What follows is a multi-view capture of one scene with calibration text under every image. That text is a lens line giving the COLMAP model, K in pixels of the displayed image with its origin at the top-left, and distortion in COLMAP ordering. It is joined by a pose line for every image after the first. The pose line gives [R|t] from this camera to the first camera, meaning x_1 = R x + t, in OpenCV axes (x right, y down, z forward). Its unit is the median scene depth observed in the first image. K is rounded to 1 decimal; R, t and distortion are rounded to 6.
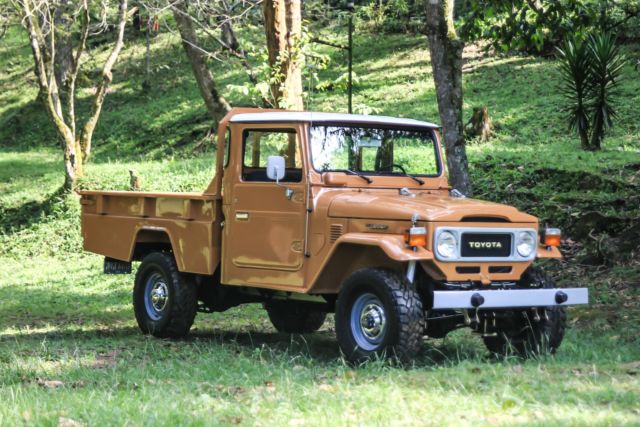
lens RADIAL K [[1756.1, 0, 320.0], [0, 1756.1, 213.5], [0, 0, 1]] dist [0.060871, -0.054678]
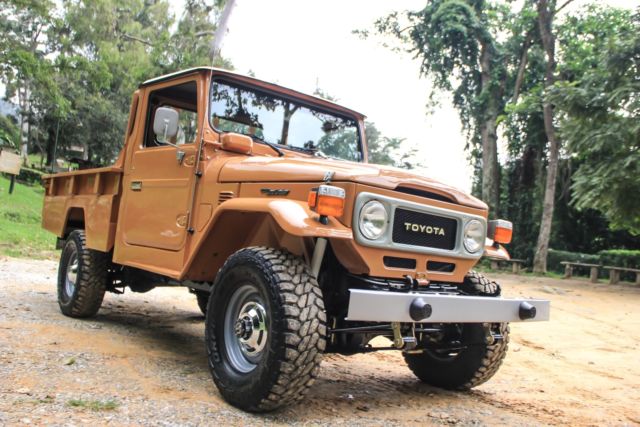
lens RADIAL K [[570.7, 0, 320.0], [0, 570.7, 213.5], [0, 0, 1]] dist [-0.047050, -0.000923]
pose [[0.996302, 0.081779, 0.026348, 0.045459], [-0.079315, 0.993312, -0.083903, 0.034080], [-0.033033, 0.081503, 0.996126, 0.773717]]
